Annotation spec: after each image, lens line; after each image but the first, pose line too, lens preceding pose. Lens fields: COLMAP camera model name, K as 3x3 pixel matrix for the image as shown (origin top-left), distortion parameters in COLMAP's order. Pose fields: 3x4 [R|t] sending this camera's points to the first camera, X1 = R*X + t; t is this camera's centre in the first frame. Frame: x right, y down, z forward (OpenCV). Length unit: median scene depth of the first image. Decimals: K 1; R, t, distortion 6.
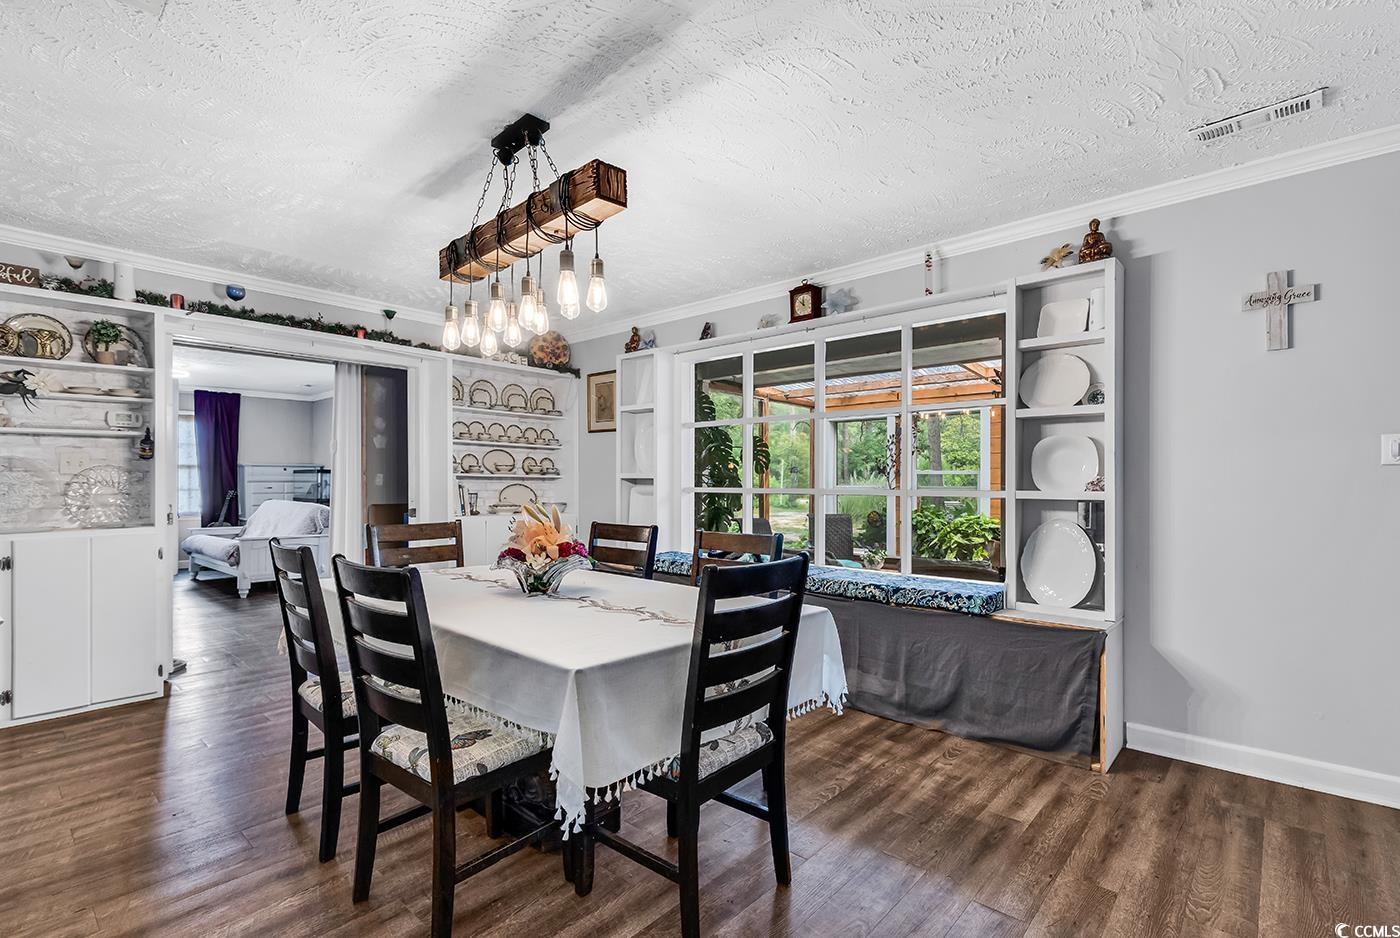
lens RADIAL K [[654.3, 0, 697.7], [0, 654.3, 496.3], [0, 0, 1]] dist [0.002141, -0.000074]
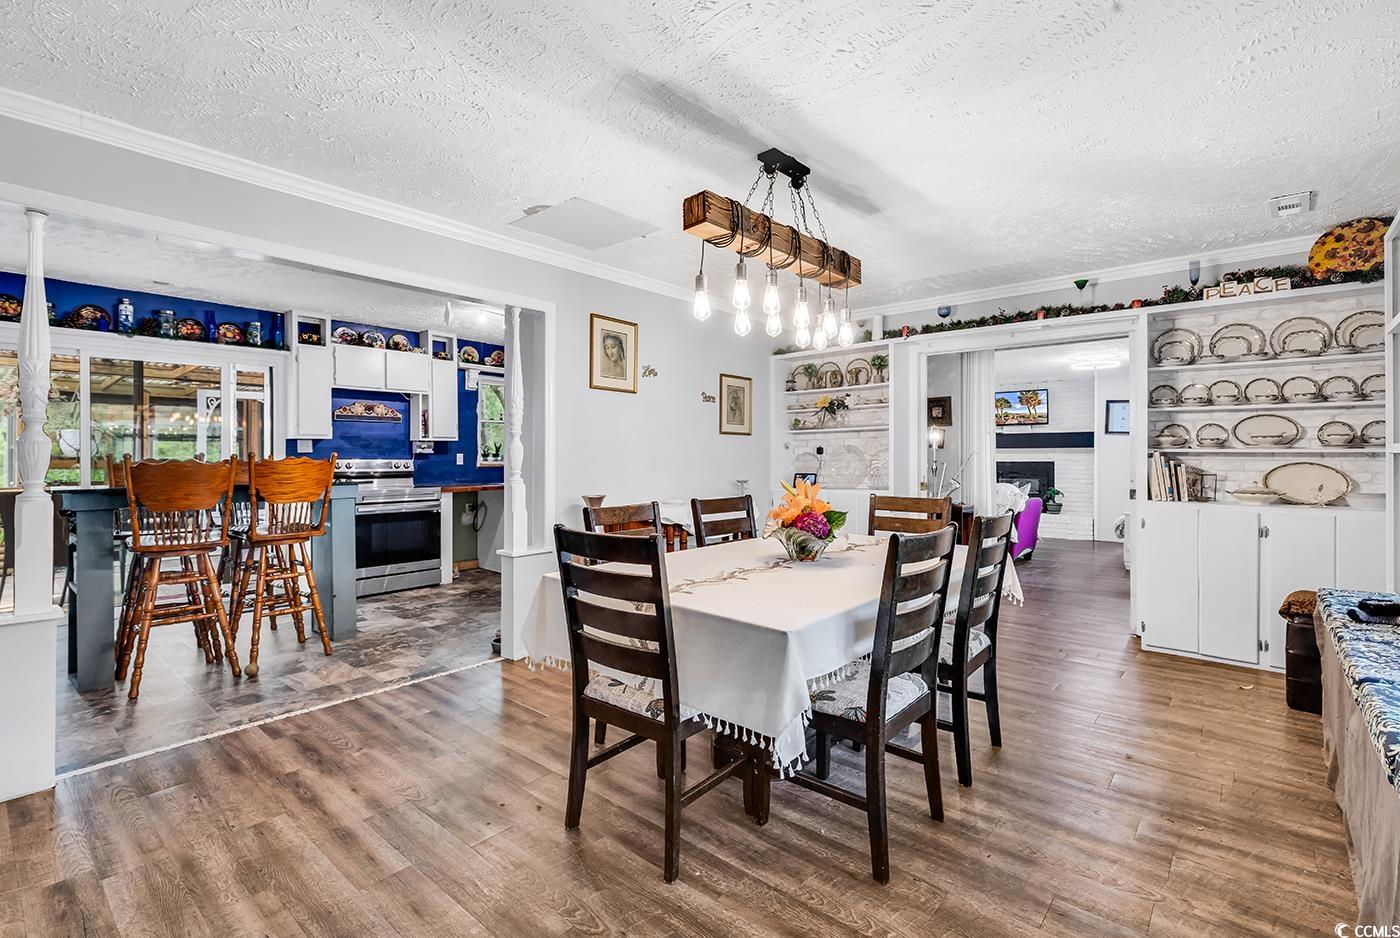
lens RADIAL K [[635.0, 0, 703.2], [0, 635.0, 467.4], [0, 0, 1]] dist [0.004011, -0.000304]
pose [[0.023044, 0.011485, -0.999668, 0.564132], [-0.020998, 0.999719, 0.011001, -0.010988], [0.999514, 0.020737, 0.023279, 0.541258]]
